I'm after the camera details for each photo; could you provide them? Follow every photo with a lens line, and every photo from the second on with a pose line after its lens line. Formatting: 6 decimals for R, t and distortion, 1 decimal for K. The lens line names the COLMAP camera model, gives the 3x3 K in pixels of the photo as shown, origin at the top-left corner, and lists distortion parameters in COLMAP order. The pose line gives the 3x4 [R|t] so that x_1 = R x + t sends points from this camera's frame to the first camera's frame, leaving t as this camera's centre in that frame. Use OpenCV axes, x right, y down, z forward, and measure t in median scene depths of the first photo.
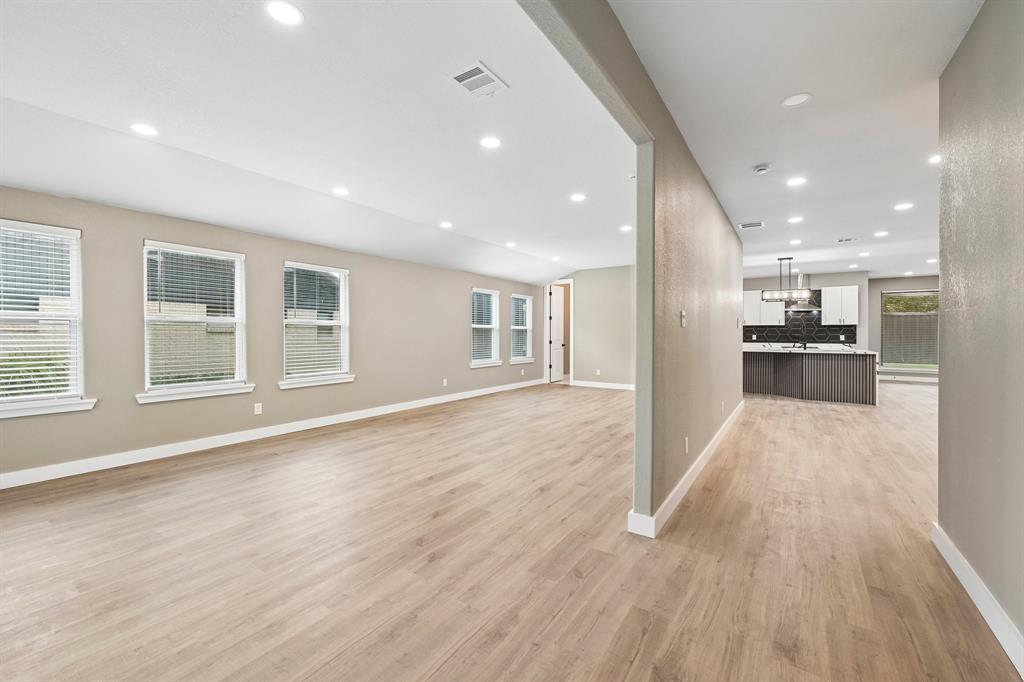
lens RADIAL K [[409.9, 0, 517.6], [0, 409.9, 339.9], [0, 0, 1]] dist [-0.011209, 0.000155]
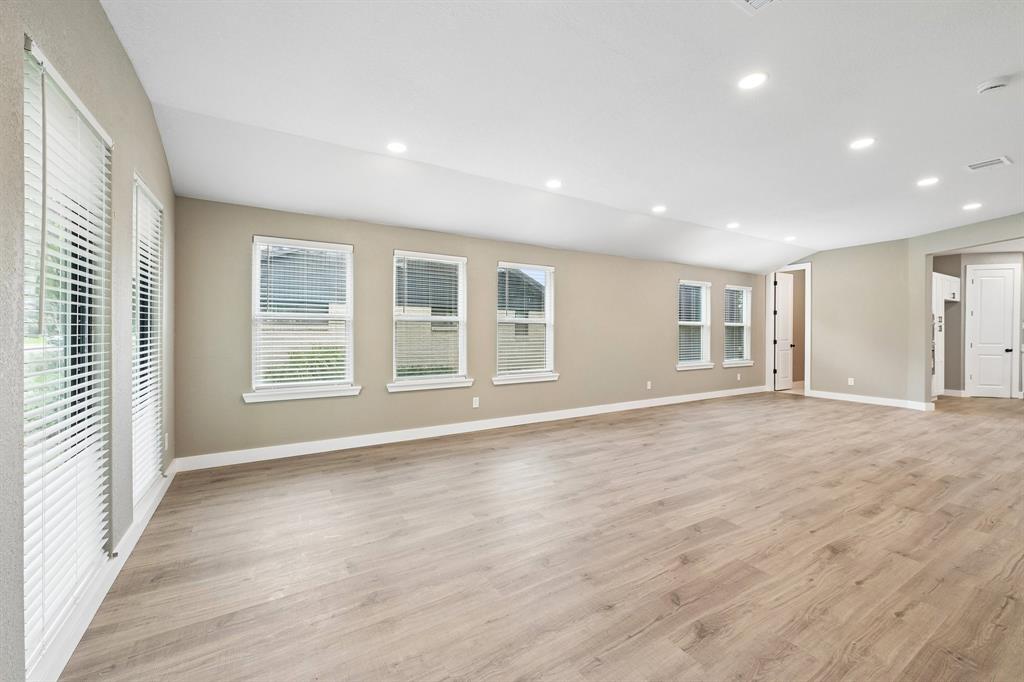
lens RADIAL K [[409.9, 0, 517.3], [0, 409.9, 332.5], [0, 0, 1]] dist [-0.011209, 0.000155]
pose [[0.905752, -0.001024, -0.423806, -0.108703], [-0.005045, 0.999900, -0.013196, 0.000332], [0.423777, 0.014090, 0.905657, 0.096972]]
